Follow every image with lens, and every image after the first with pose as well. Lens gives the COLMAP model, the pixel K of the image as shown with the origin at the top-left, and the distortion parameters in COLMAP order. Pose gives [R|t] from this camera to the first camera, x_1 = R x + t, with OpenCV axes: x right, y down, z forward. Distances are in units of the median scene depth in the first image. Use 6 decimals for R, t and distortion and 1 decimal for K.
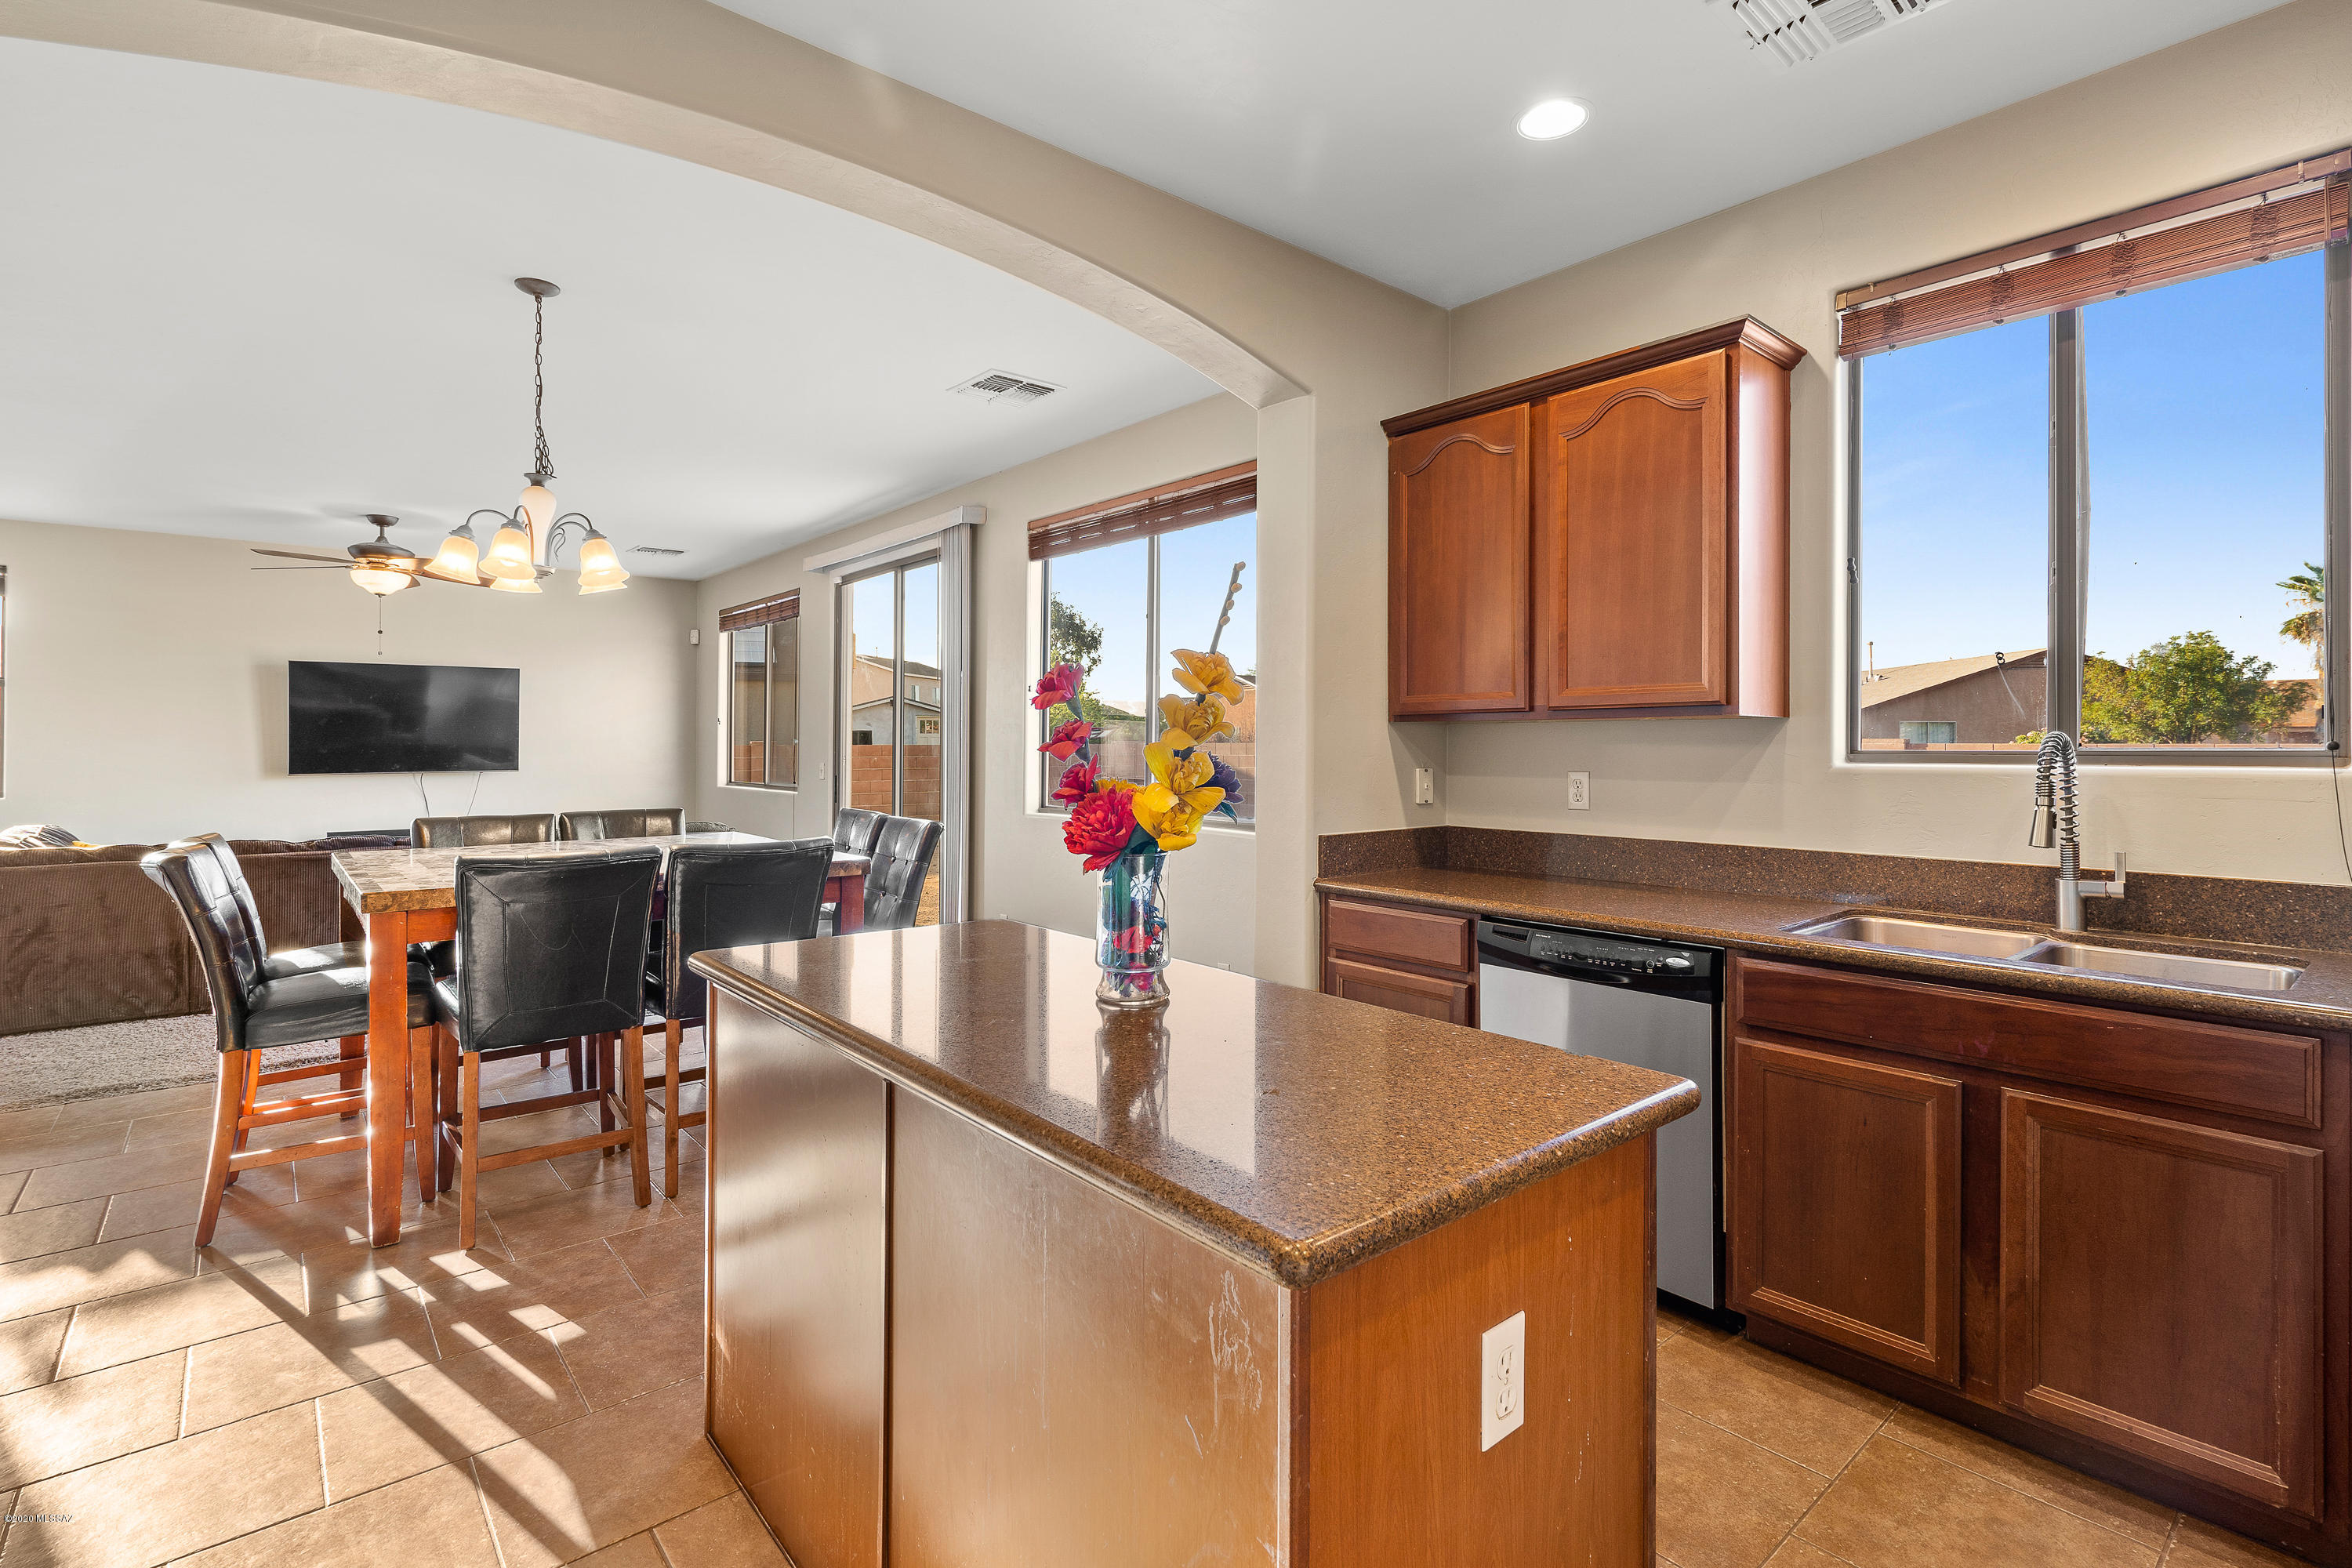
lens RADIAL K [[1116.1, 0, 1166.5], [0, 1116.1, 749.4], [0, 0, 1]] dist [-0.001889, 0.000935]
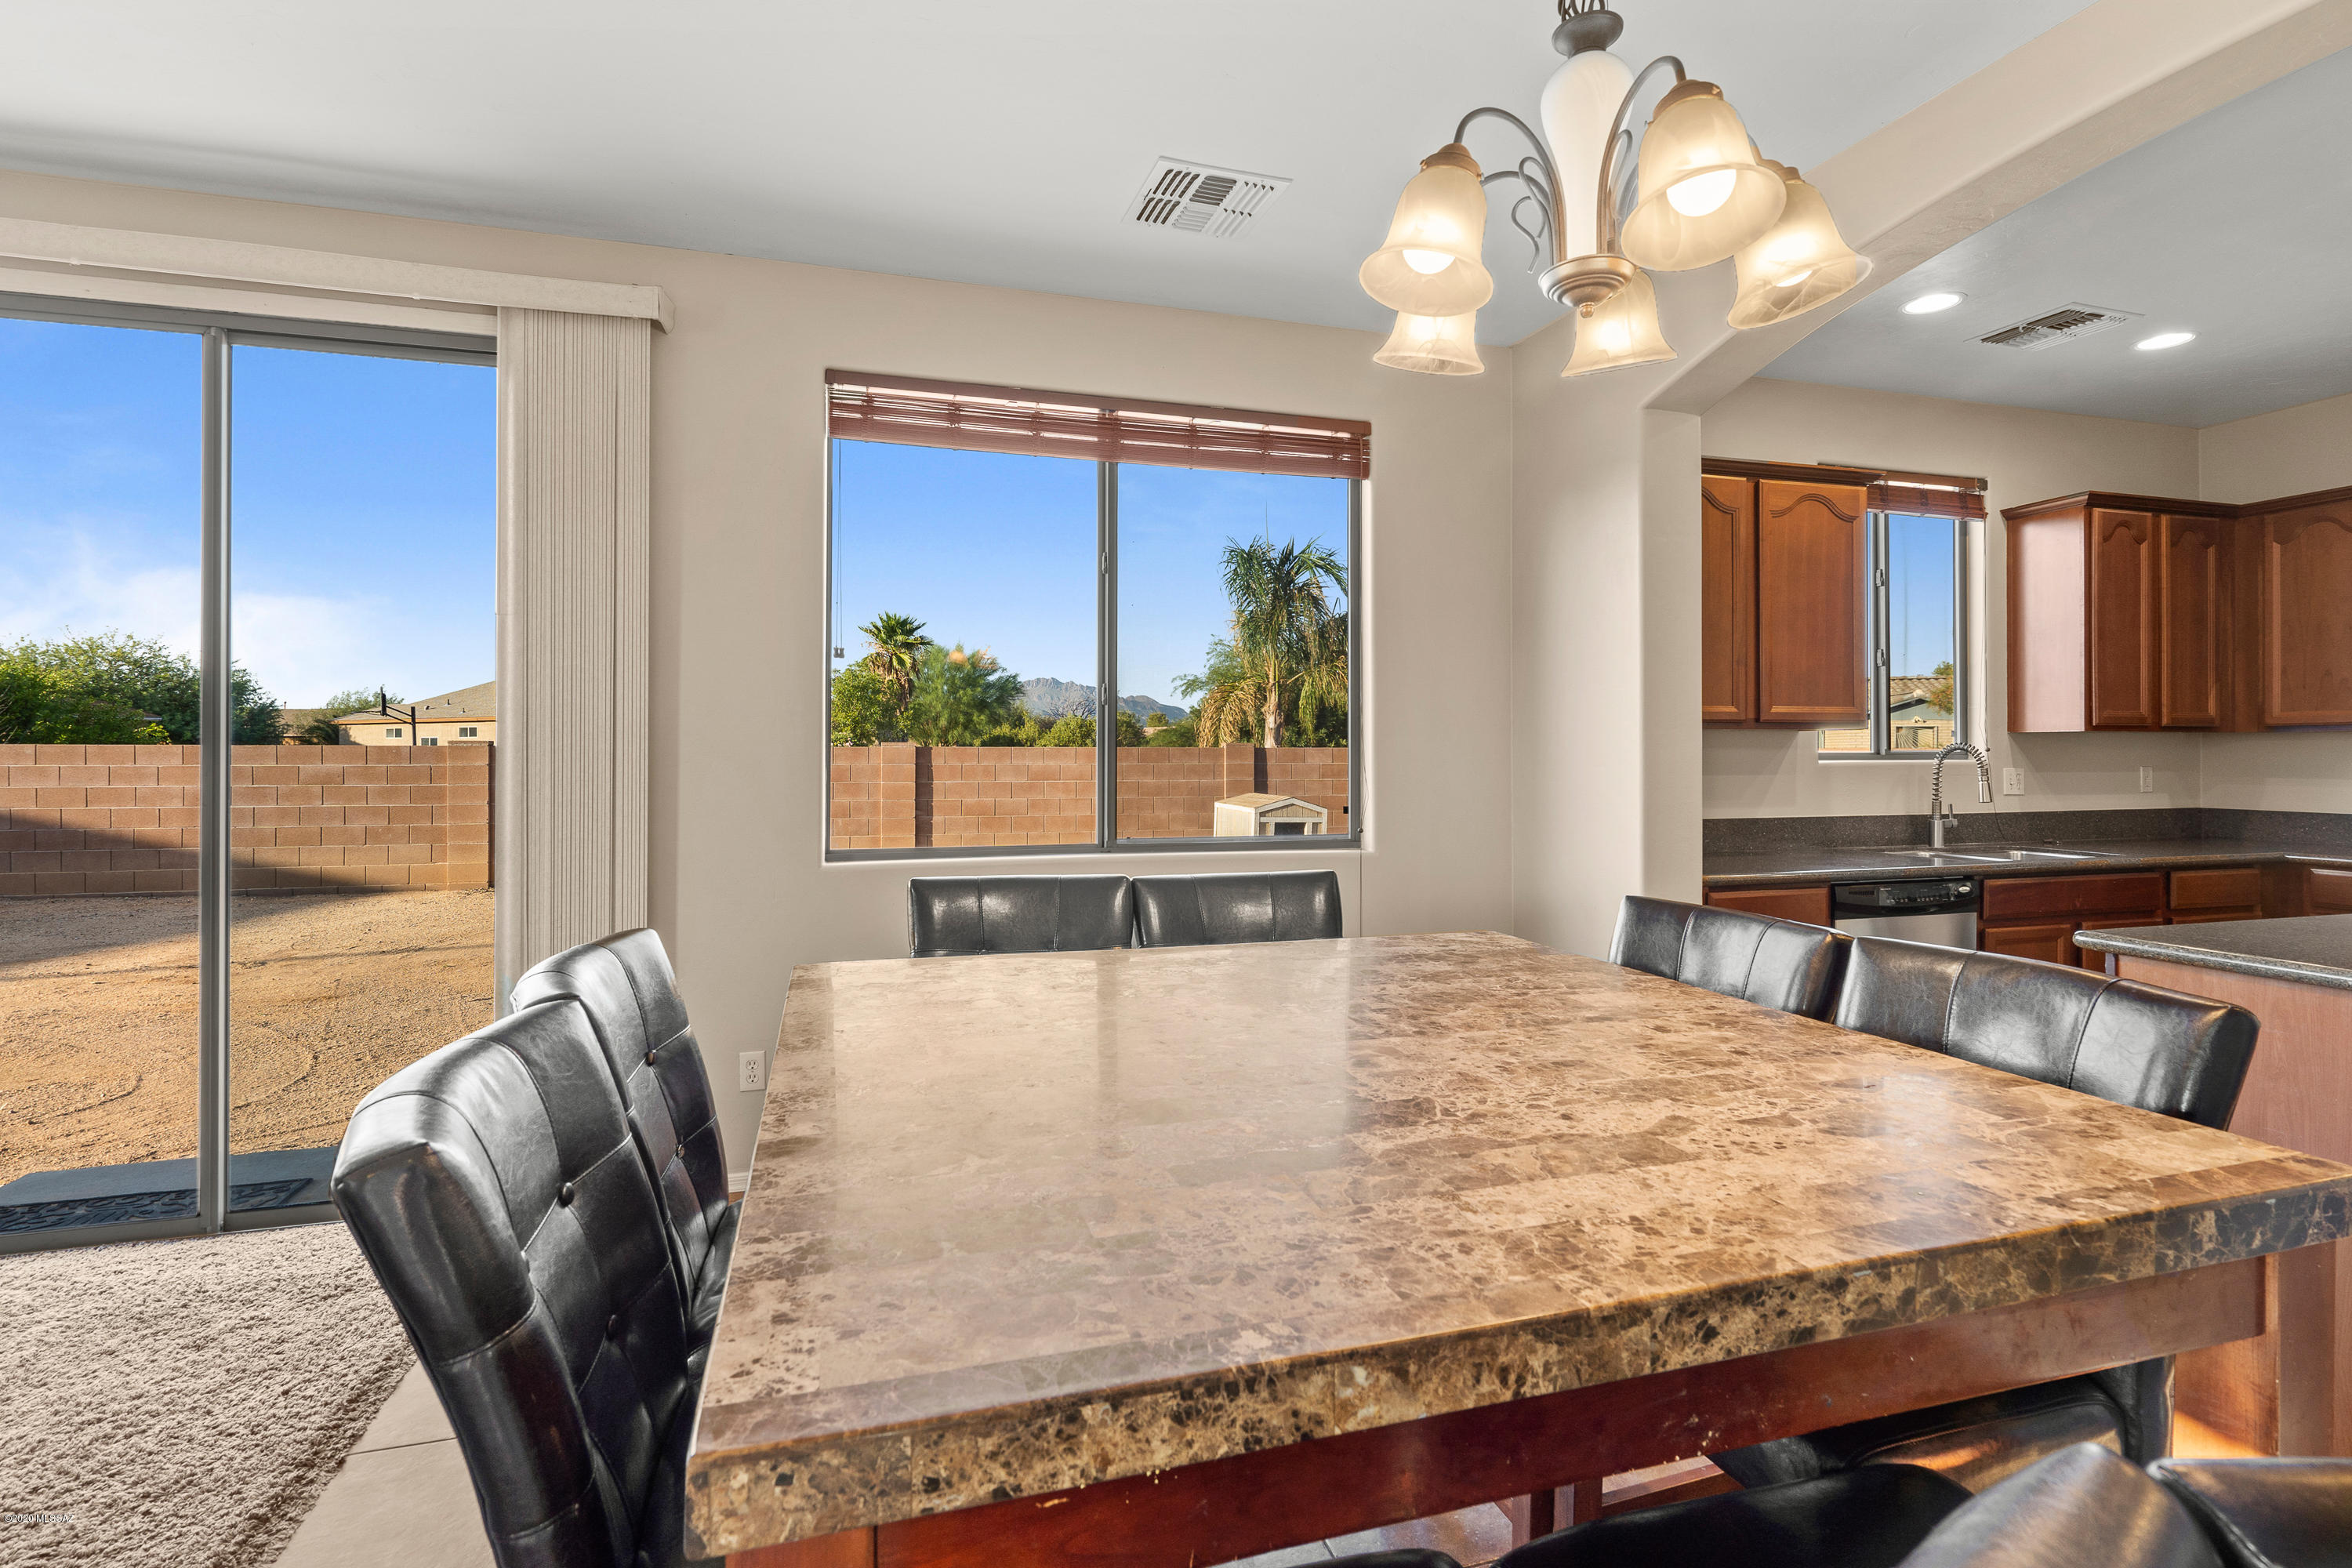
lens RADIAL K [[1105.0, 0, 1177.9], [0, 1105.0, 753.7], [0, 0, 1]] dist [-0.013363, 0.007959]
pose [[0.389343, -0.005229, 0.921078, -1.259640], [0.002976, 0.999986, 0.004419, -0.007758], [-0.921088, 0.001020, 0.389353, 1.290895]]
